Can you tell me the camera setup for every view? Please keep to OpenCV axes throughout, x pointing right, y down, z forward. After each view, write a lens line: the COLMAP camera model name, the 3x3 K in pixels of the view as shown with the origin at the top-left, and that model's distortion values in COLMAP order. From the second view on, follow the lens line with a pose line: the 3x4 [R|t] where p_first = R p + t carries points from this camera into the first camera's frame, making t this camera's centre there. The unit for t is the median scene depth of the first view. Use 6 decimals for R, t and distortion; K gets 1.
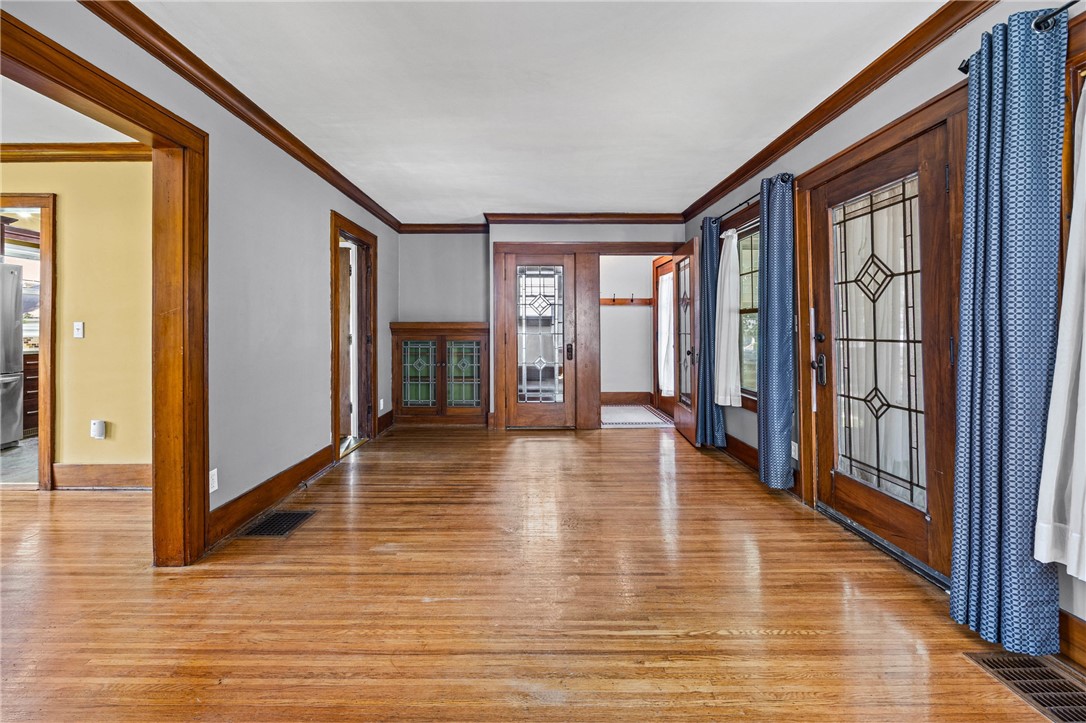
lens RADIAL K [[428.0, 0, 537.3], [0, 428.0, 322.8], [0, 0, 1]] dist [-0.002347, 0.000169]
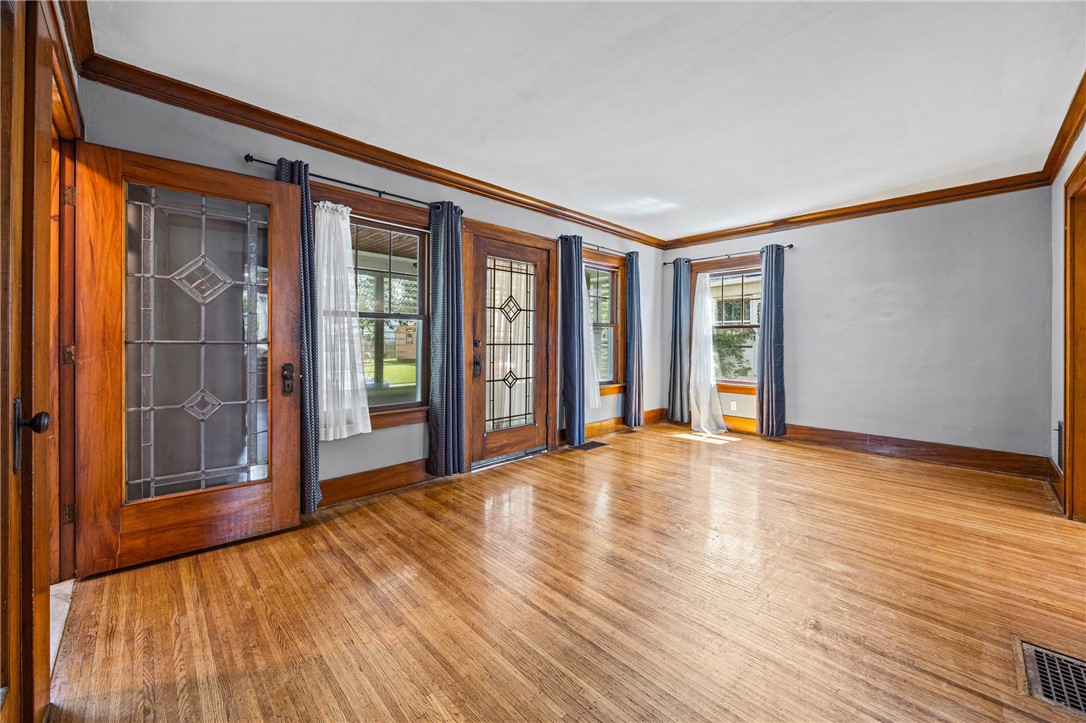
lens RADIAL K [[421.6, 0, 546.8], [0, 421.6, 337.5], [0, 0, 1]] dist [0.020285, -0.000064]
pose [[-0.691639, -0.003613, 0.722235, -0.486369], [-0.021564, 0.999645, -0.015649, 0.030513], [-0.721922, -0.026398, -0.691471, 1.764956]]
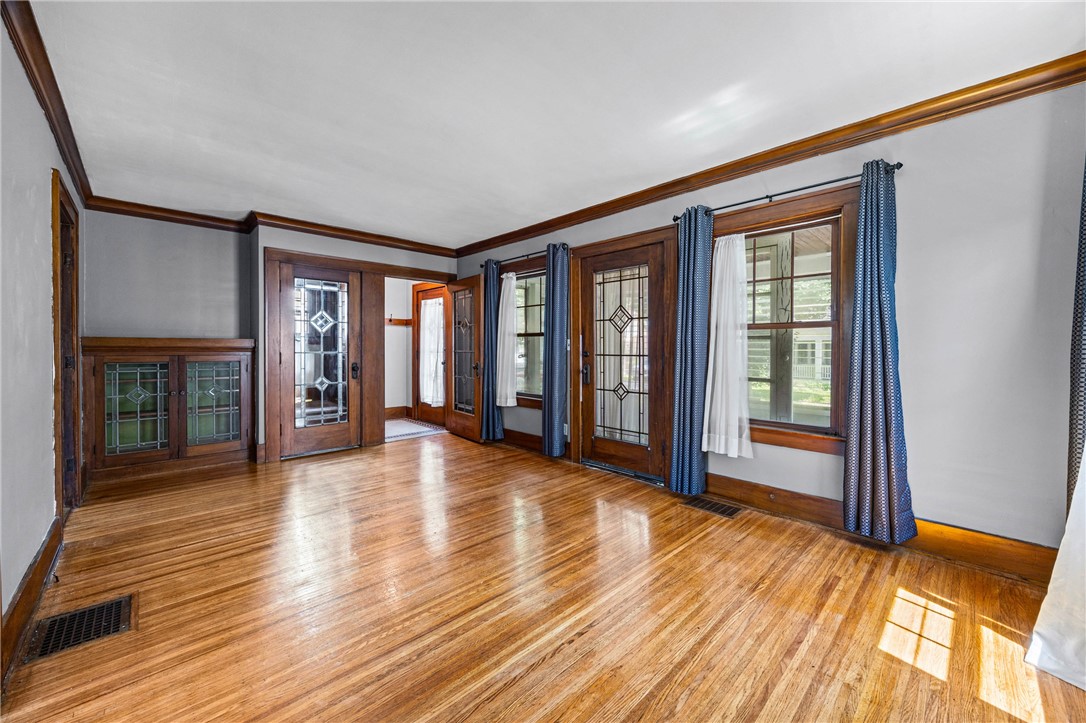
lens RADIAL K [[412.0, 0, 551.1], [0, 412.0, 350.4], [0, 0, 1]] dist [-0.001392, 0.000219]
pose [[0.721024, -0.001961, 0.692907, -0.476543], [-0.013796, 0.999757, 0.017186, -0.003117], [-0.692773, -0.021951, 0.720822, -0.004731]]
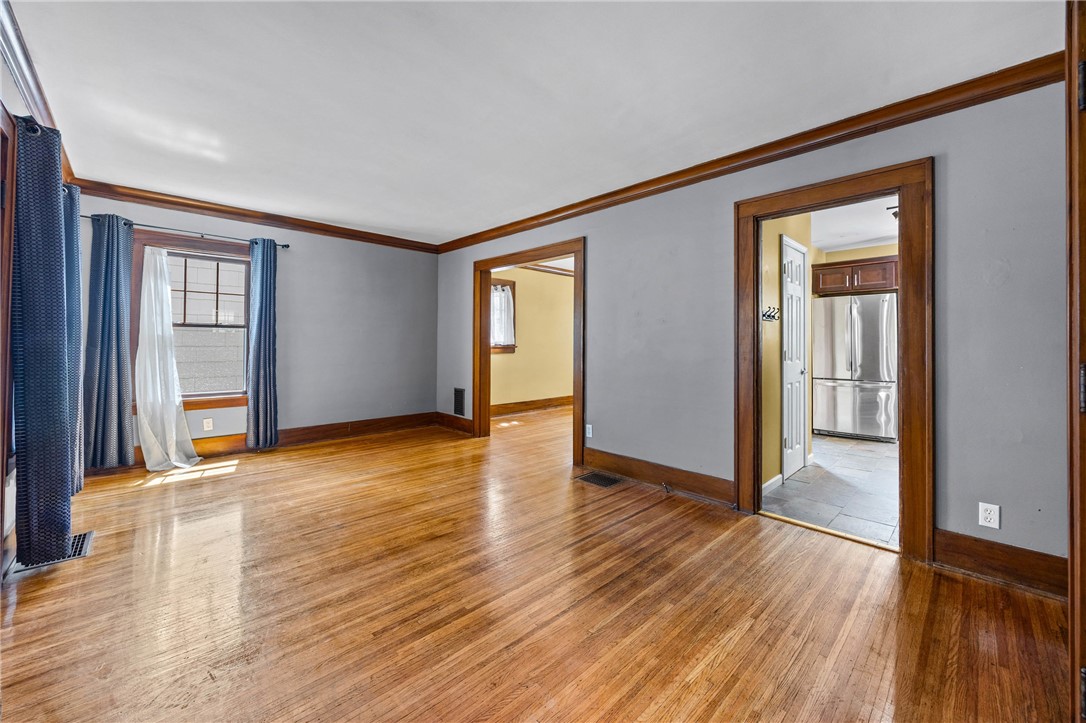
lens RADIAL K [[419.1, 0, 548.3], [0, 419.1, 343.2], [0, 0, 1]] dist [-0.017432, 0.000045]
pose [[-0.720227, -0.011234, -0.693648, 0.462396], [0.006010, 0.999730, -0.022432, 0.038486], [0.693713, -0.020325, -0.719965, 1.762087]]
